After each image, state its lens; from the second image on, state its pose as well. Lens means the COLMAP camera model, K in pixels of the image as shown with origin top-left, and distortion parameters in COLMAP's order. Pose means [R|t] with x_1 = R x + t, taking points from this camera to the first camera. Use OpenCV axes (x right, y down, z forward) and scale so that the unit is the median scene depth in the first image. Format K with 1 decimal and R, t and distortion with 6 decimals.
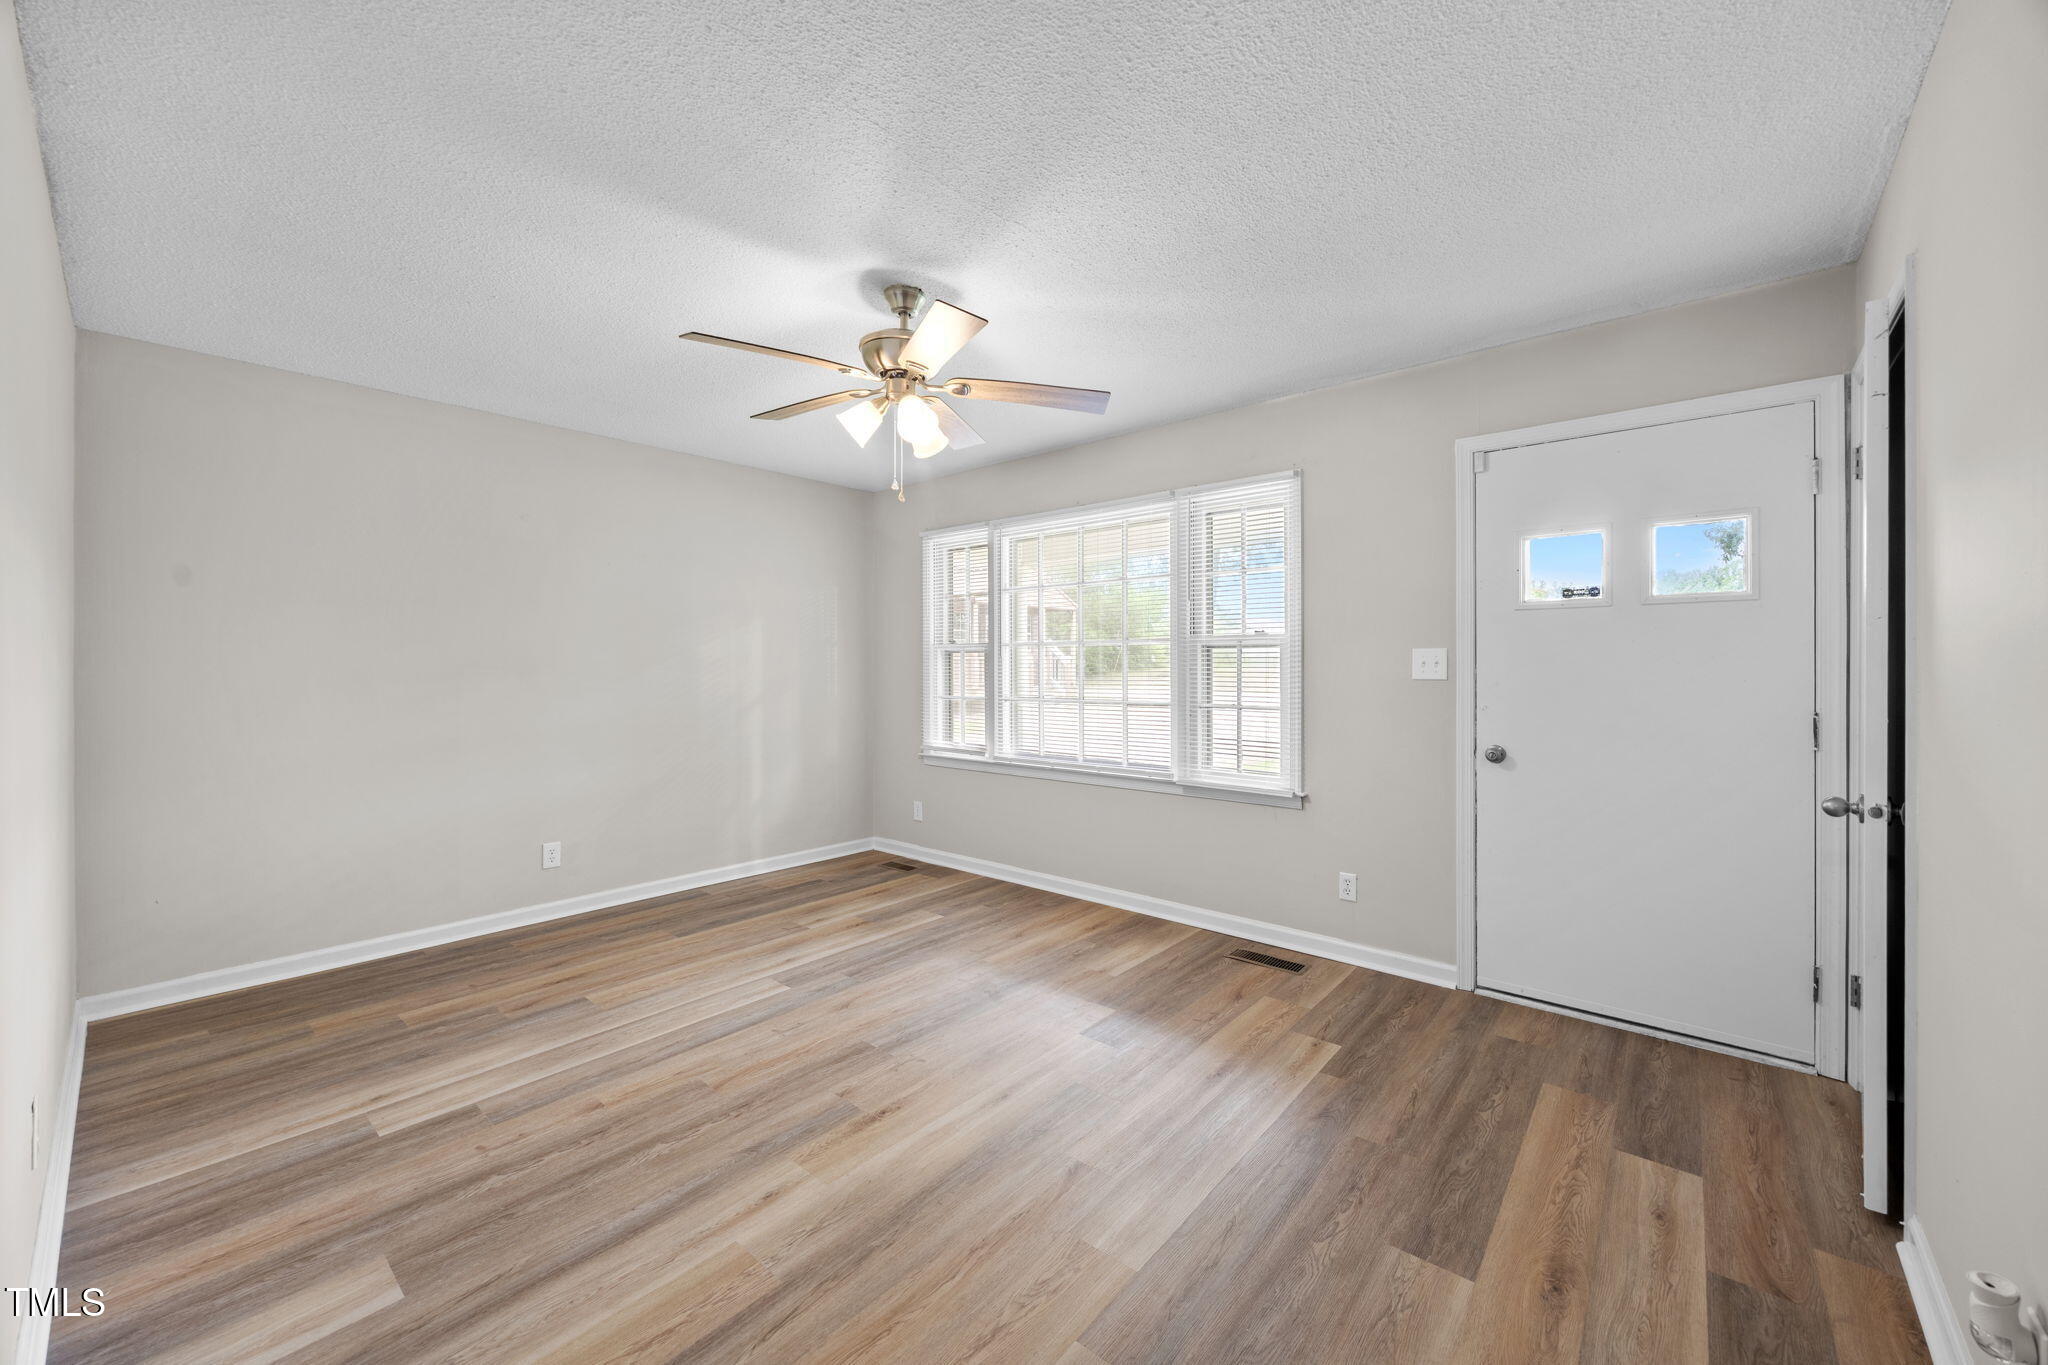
lens RADIAL K [[782.7, 0, 1020.8], [0, 782.7, 671.5], [0, 0, 1]] dist [-0.003875, 0.000257]
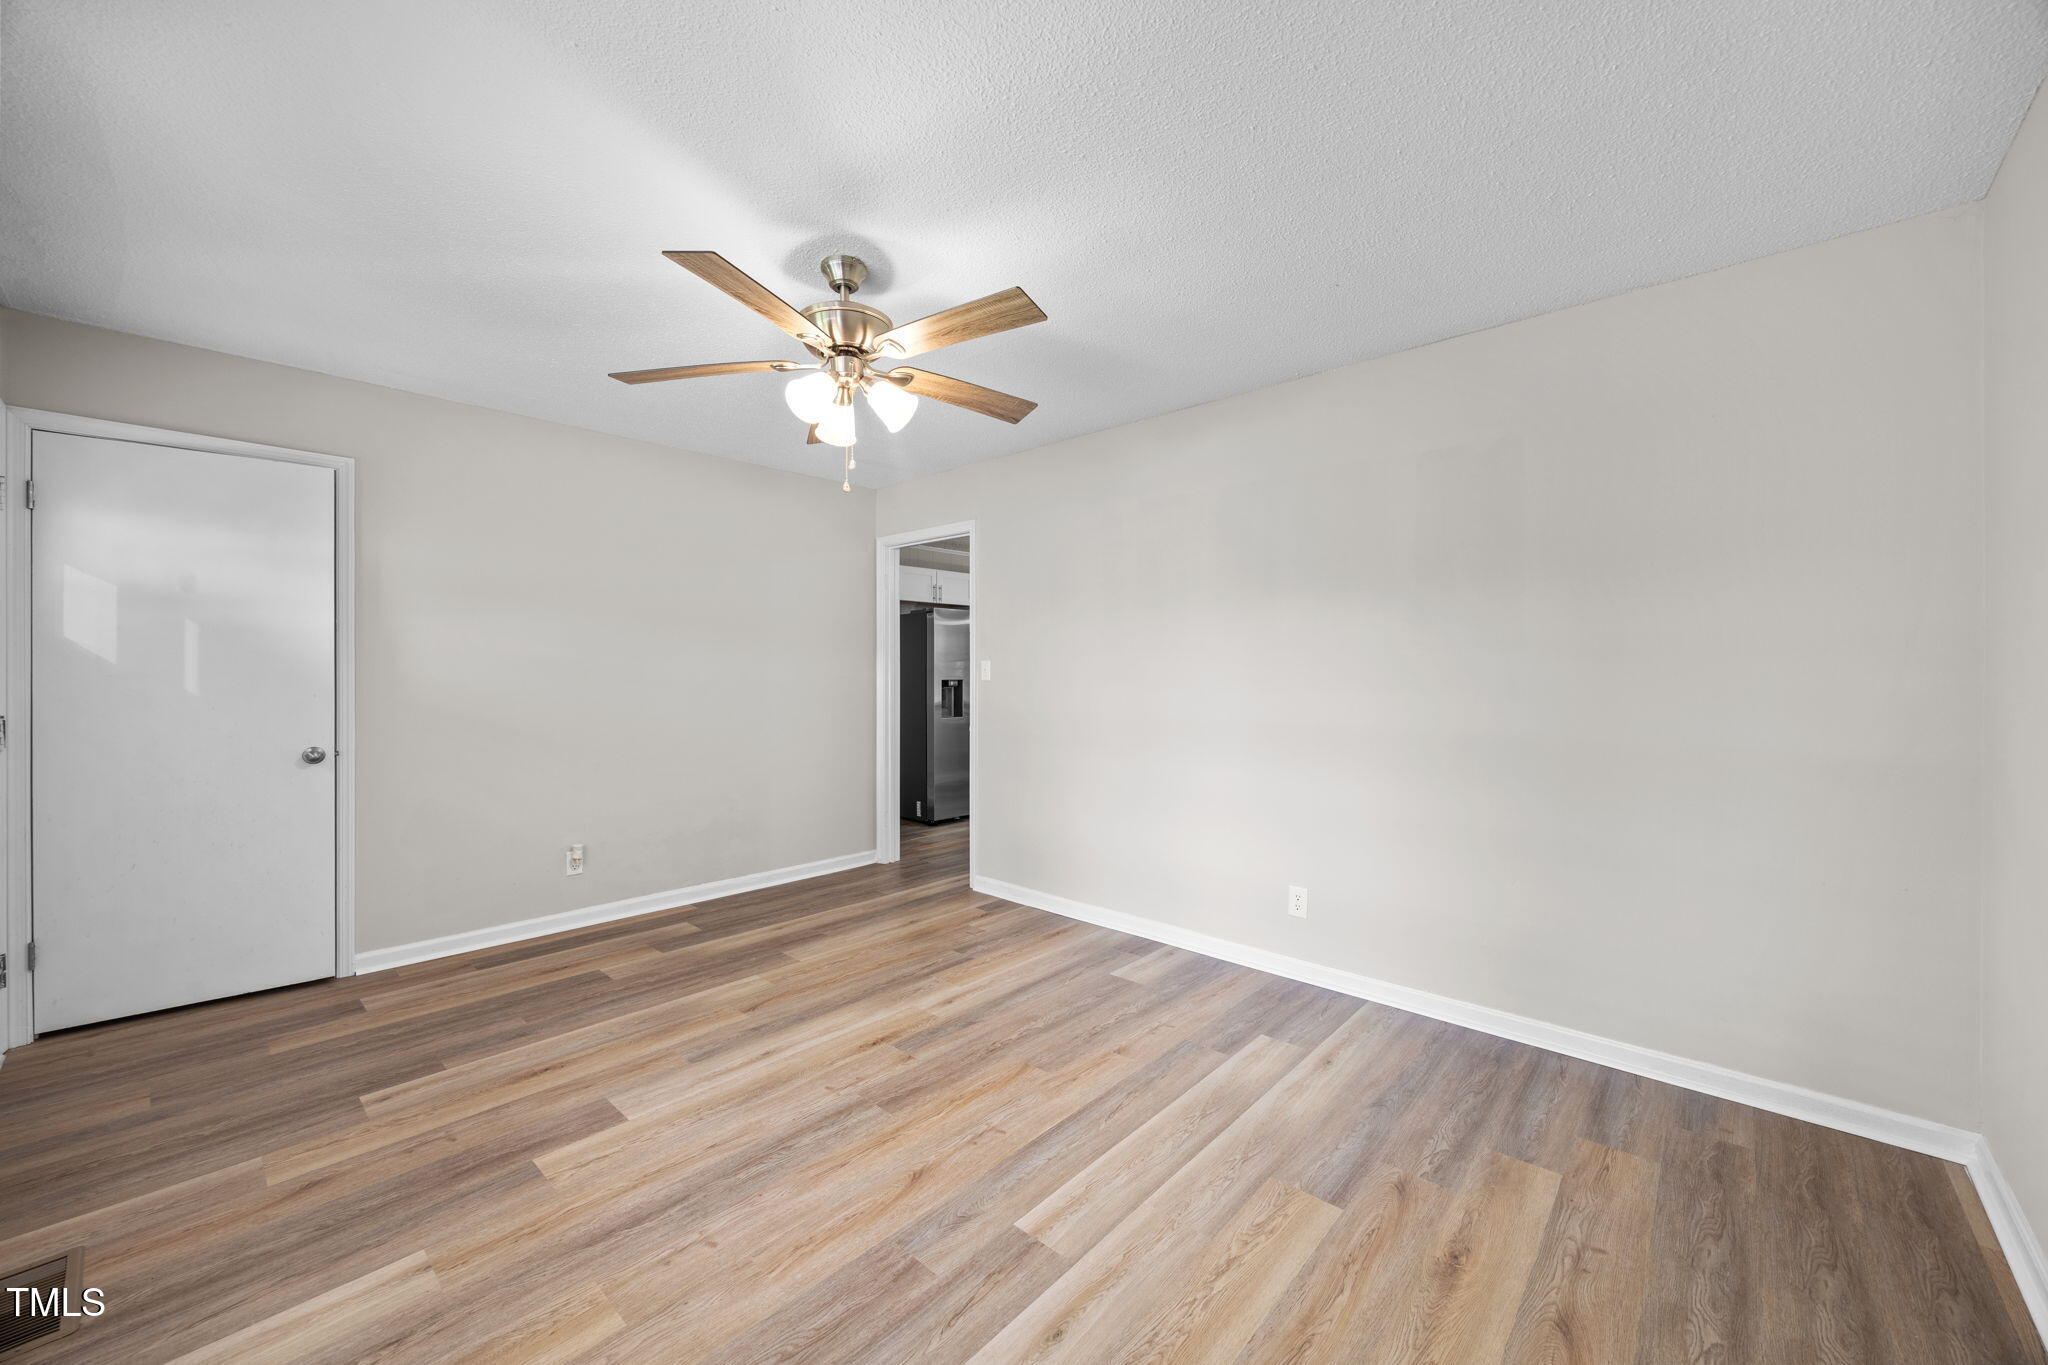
lens RADIAL K [[782.7, 0, 1026.5], [0, 782.7, 673.7], [0, 0, 1]] dist [-0.003875, 0.000257]
pose [[-0.999615, 0.000749, 0.027729, -0.401224], [0.000937, 0.999977, 0.006771, -0.011796], [-0.027723, 0.006794, -0.999593, 1.980939]]
